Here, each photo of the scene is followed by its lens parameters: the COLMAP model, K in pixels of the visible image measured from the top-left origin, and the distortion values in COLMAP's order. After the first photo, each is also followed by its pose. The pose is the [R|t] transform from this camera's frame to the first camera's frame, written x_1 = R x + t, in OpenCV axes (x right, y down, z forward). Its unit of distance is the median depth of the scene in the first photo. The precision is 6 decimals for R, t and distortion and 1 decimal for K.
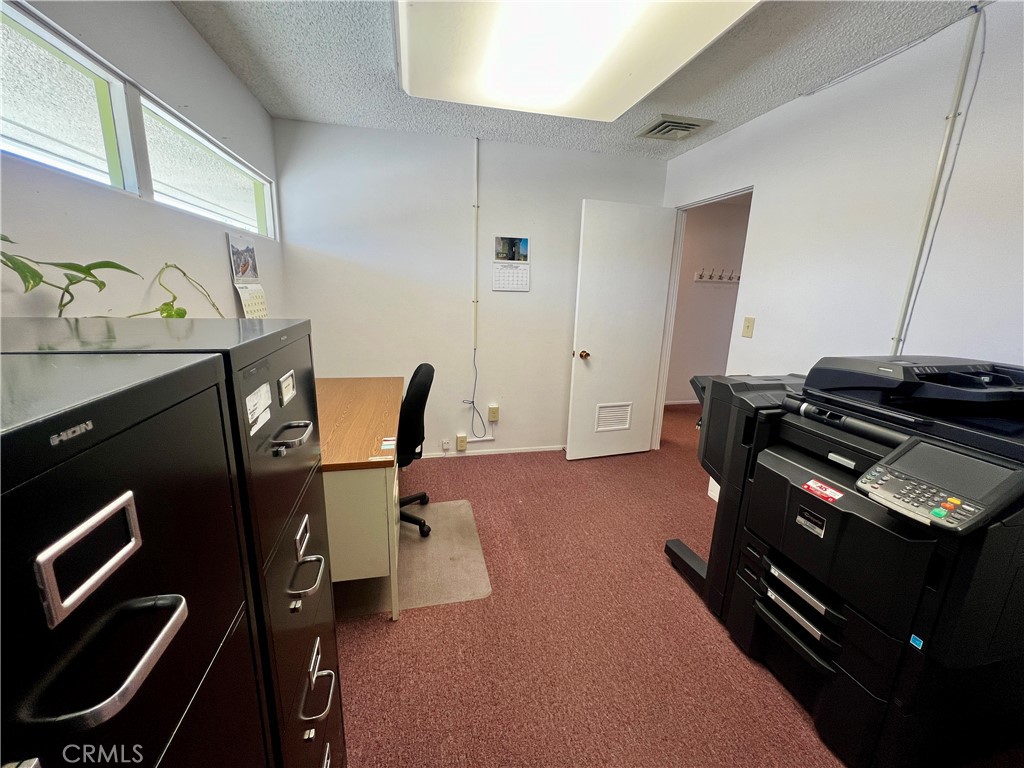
lens RADIAL K [[413.3, 0, 510.0], [0, 413.3, 383.0], [0, 0, 1]] dist [-0.001286, -0.000126]
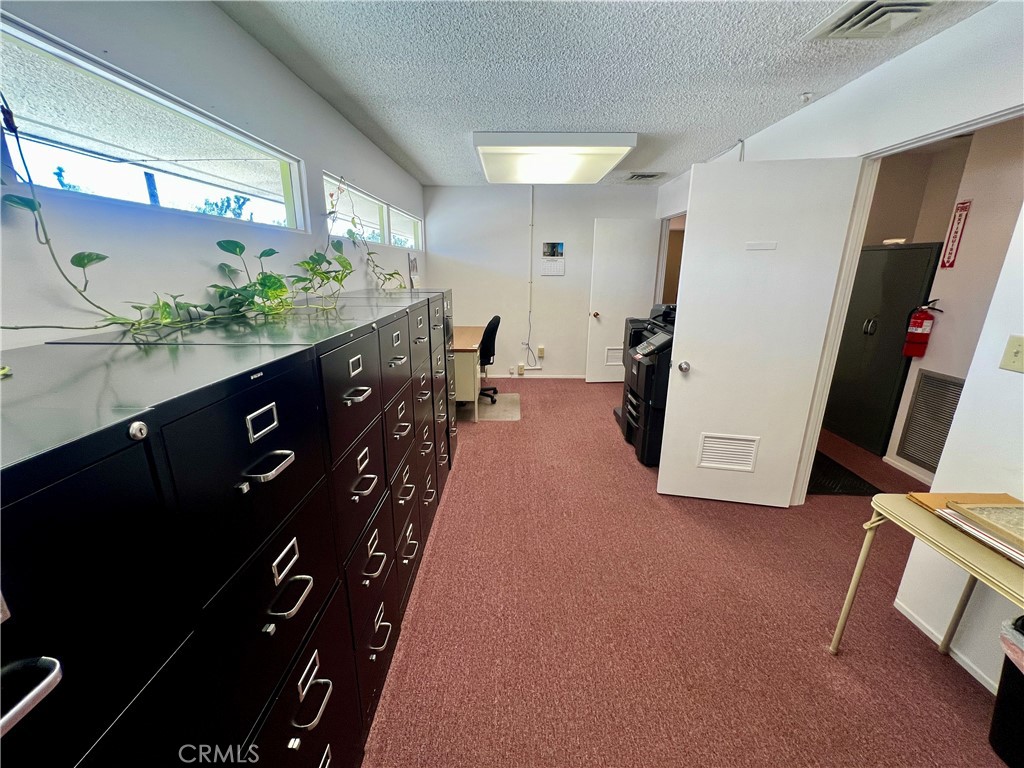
lens RADIAL K [[410.6, 0, 511.3], [0, 410.6, 382.3], [0, 0, 1]] dist [-0.000537, -0.000014]
pose [[0.973795, 0.038621, -0.224125, 0.250860], [-0.028738, 0.998472, 0.047193, 0.142140], [0.225606, -0.039515, 0.973417, -0.706482]]
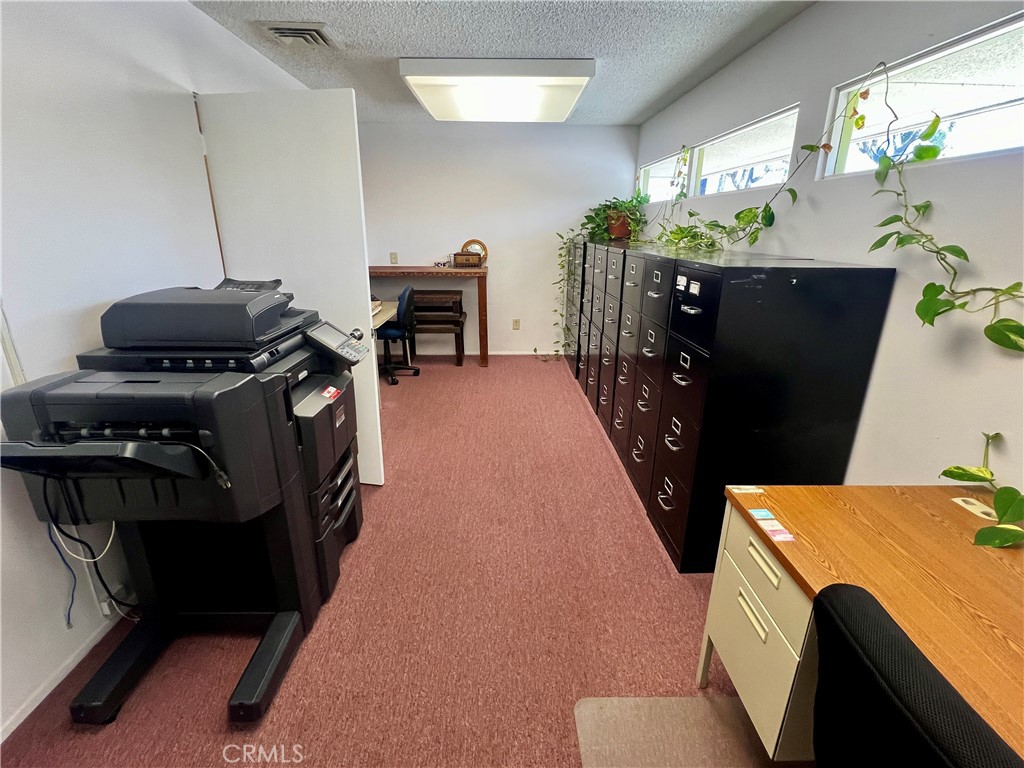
lens RADIAL K [[488.7, 0, 511.1], [0, 488.7, 385.0], [0, 0, 1]] dist [-0.000368, -0.000009]
pose [[-0.979143, -0.101367, 0.176077, -0.019997], [0.005772, 0.852414, 0.522835, -0.238228], [-0.203089, 0.512947, -0.834051, 0.937458]]
